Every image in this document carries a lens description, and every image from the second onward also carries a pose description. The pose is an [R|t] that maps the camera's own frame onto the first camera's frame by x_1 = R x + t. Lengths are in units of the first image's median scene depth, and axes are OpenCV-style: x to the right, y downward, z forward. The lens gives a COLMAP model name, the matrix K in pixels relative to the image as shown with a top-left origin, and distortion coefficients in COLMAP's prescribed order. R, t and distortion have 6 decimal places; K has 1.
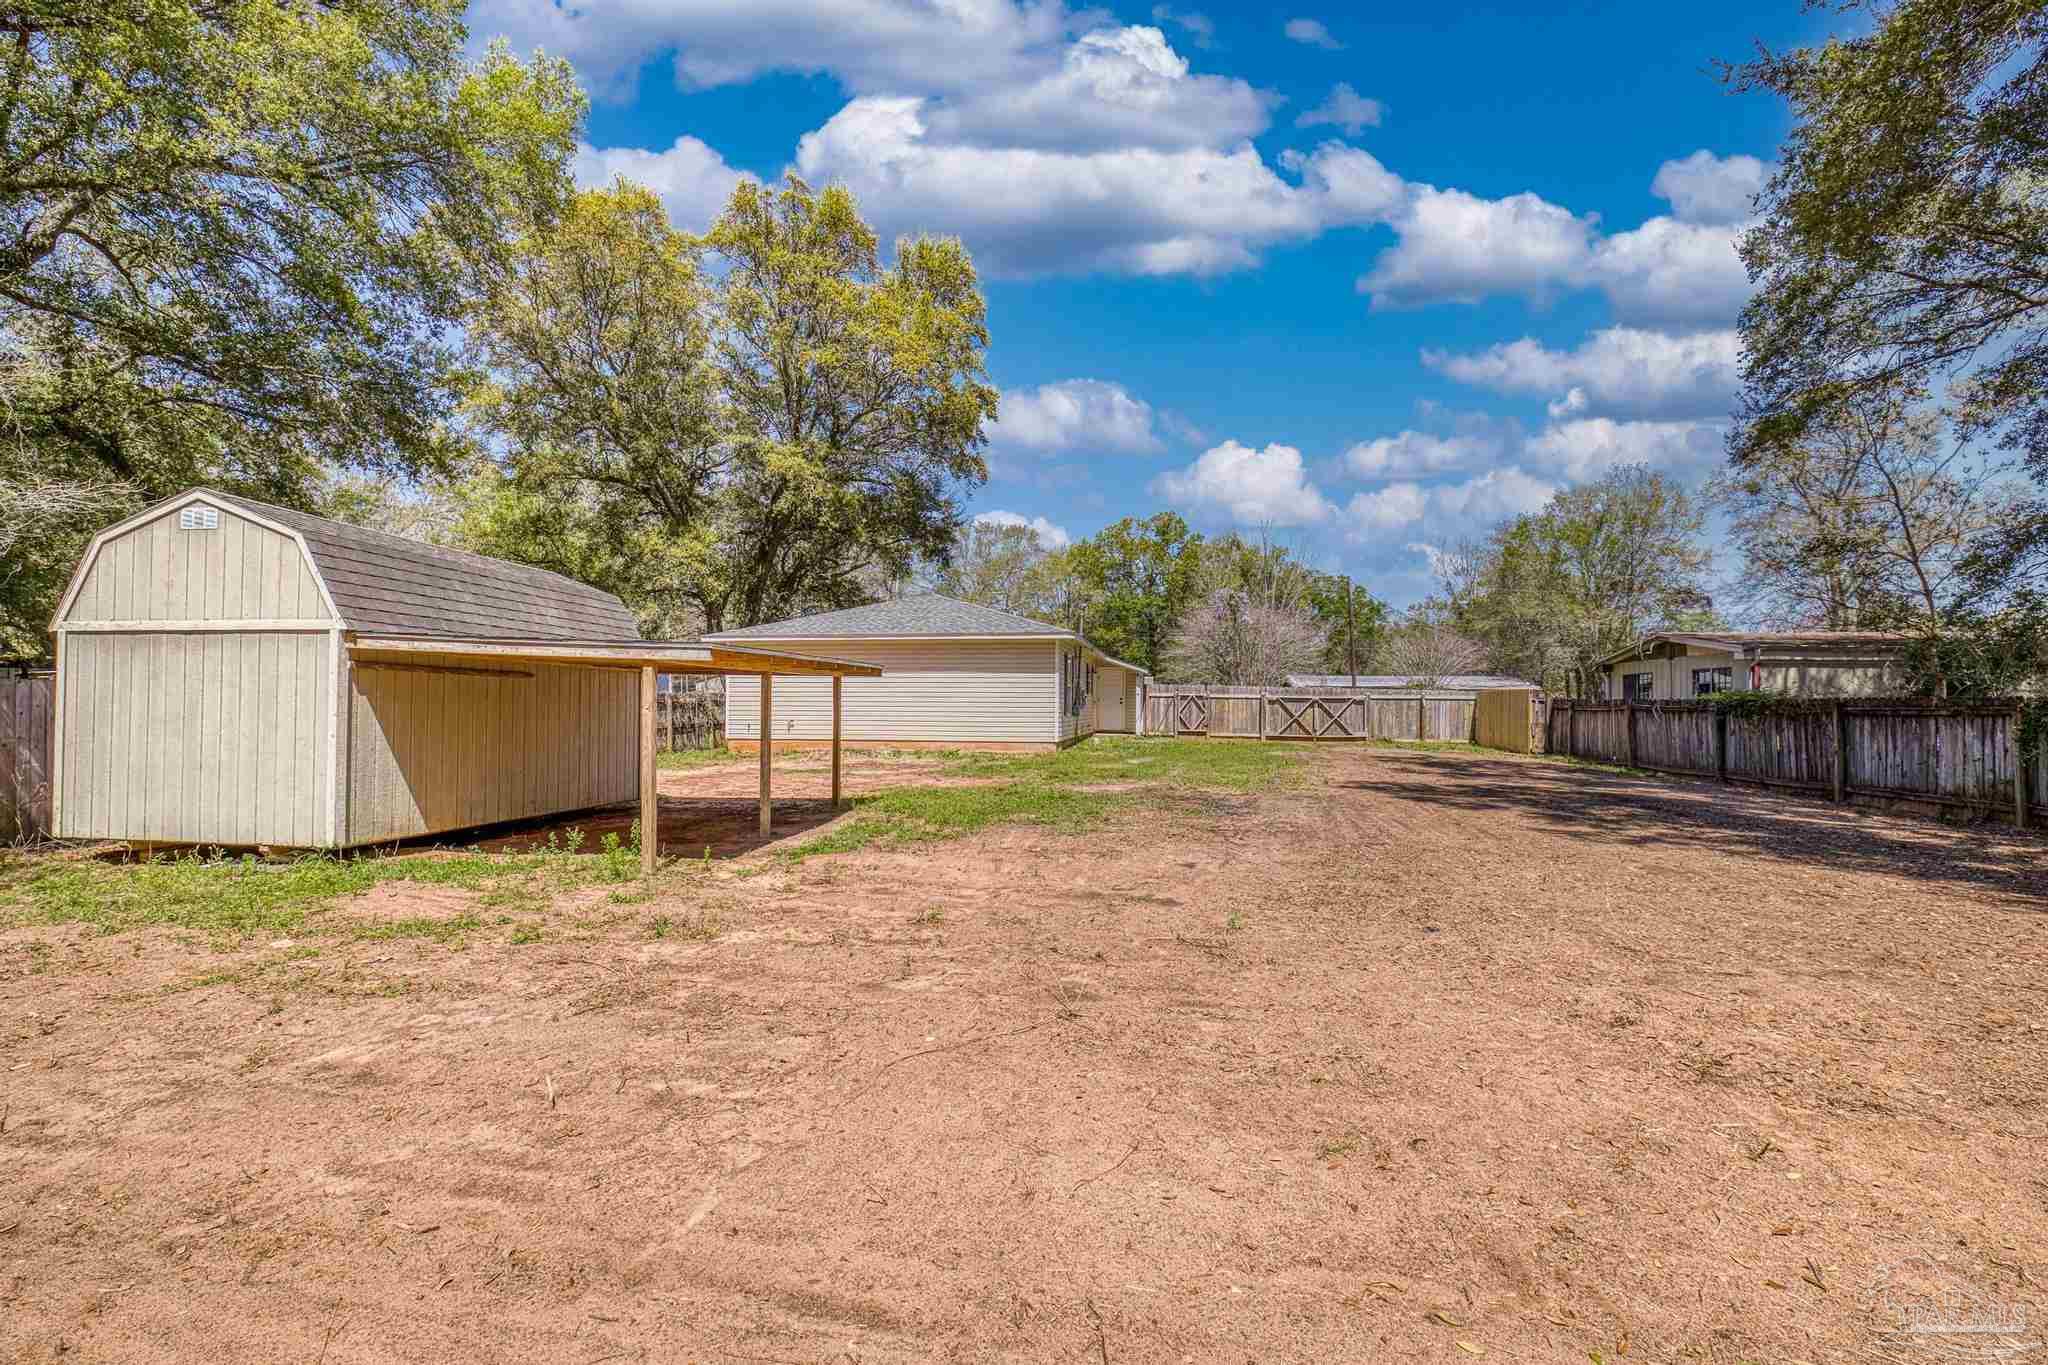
lens RADIAL K [[892.7, 0, 1009.4], [0, 892.7, 673.8], [0, 0, 1]] dist [0.003370, -0.000615]
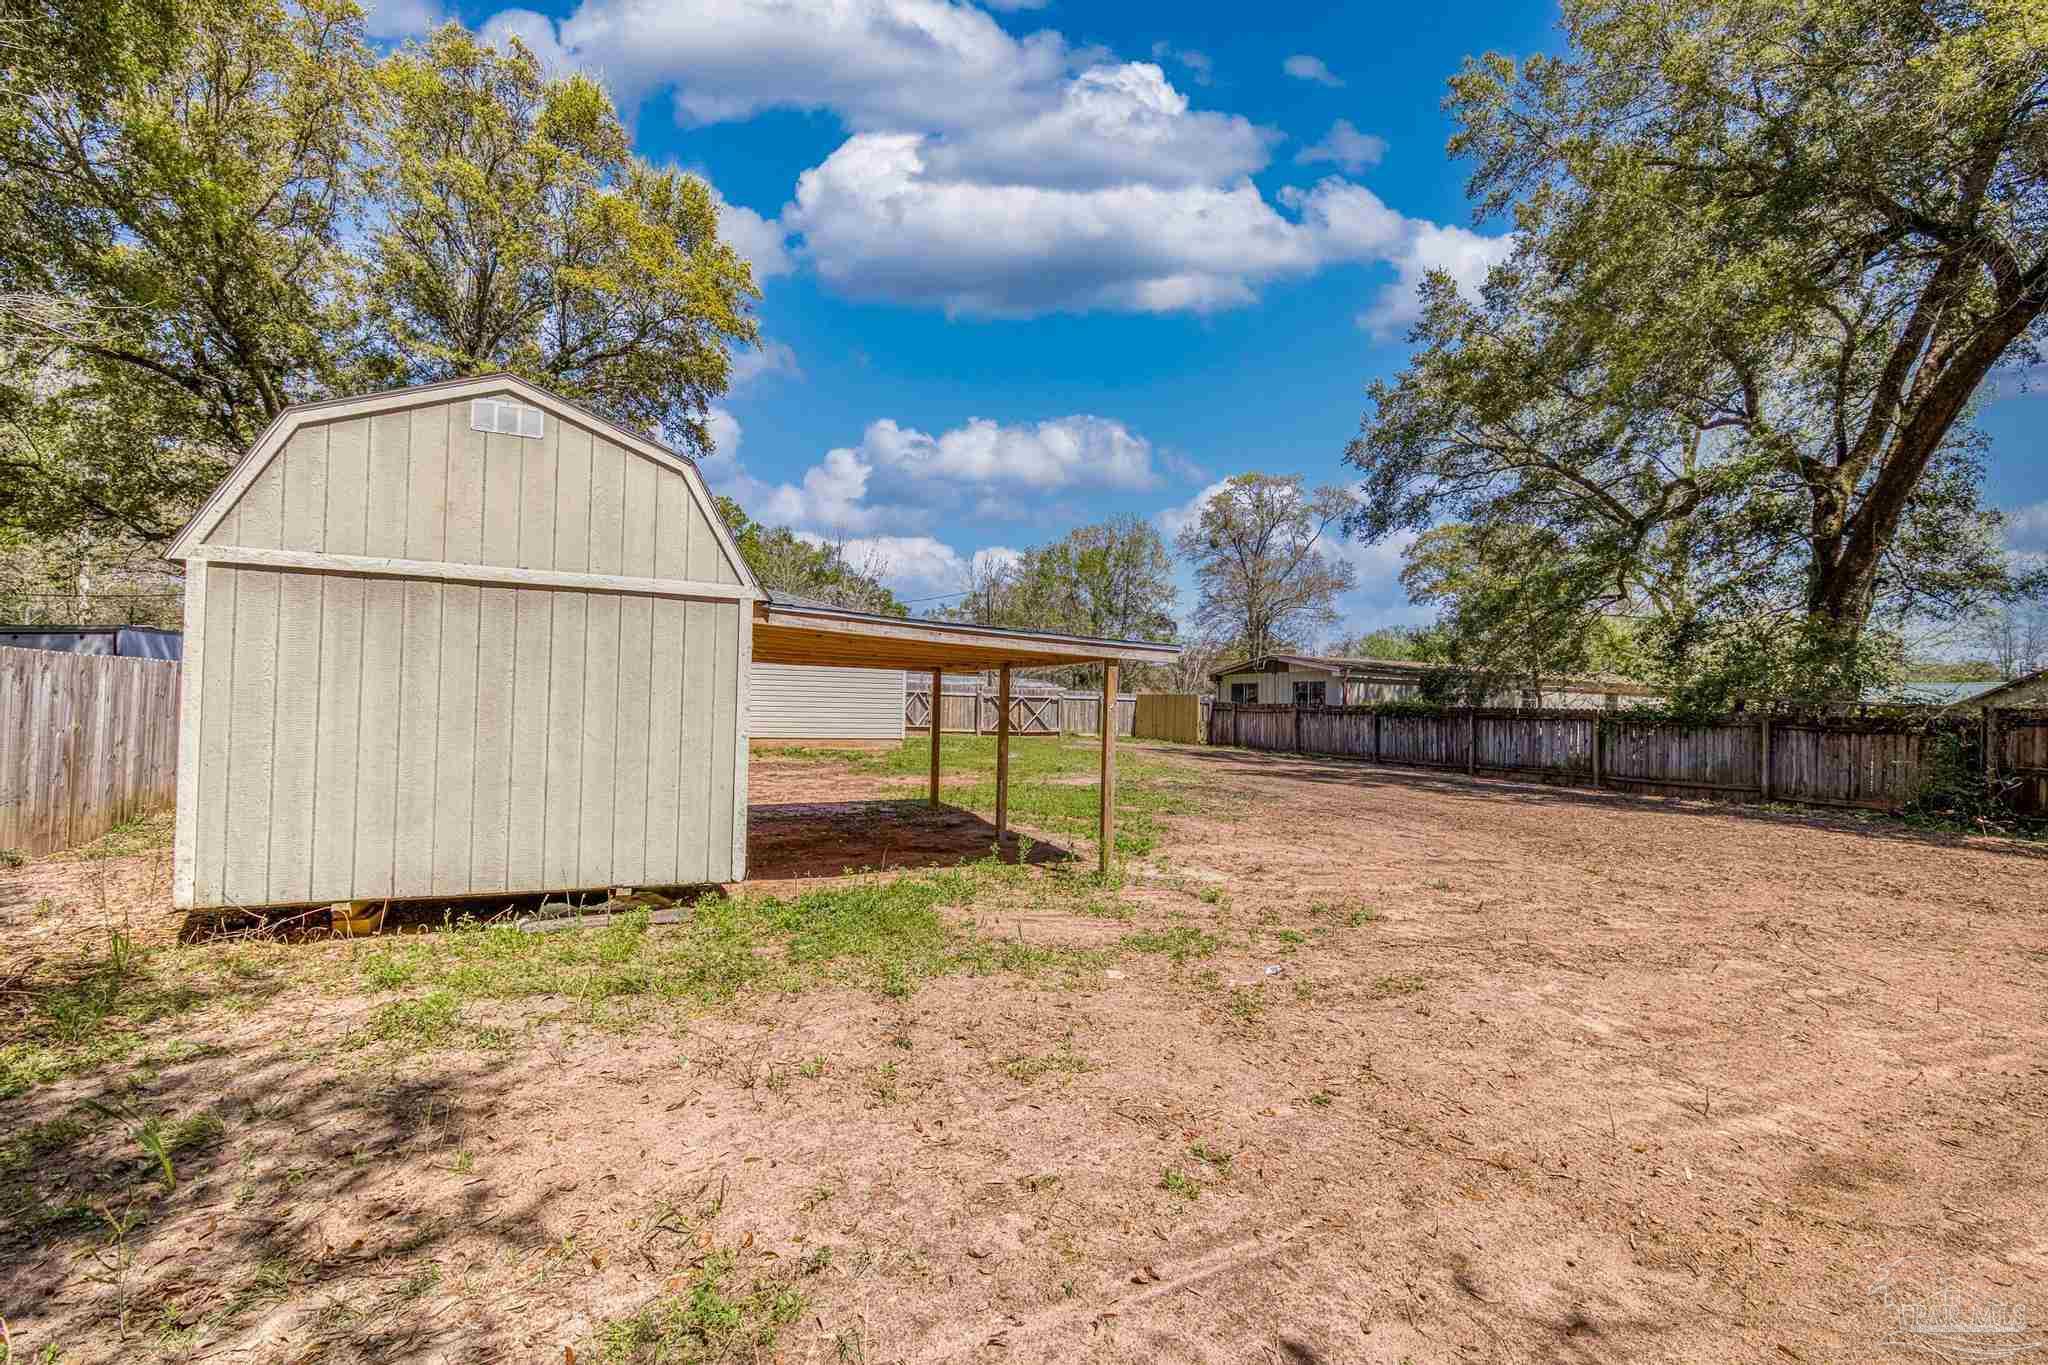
lens RADIAL K [[892.7, 0, 1004.3], [0, 892.7, 683.1], [0, 0, 1]] dist [0.003370, -0.000615]
pose [[0.846438, 0.028108, 0.531745, -0.642144], [-0.037990, 0.999249, 0.007654, 0.005777], [-0.531131, -0.026680, 0.846870, 0.149068]]
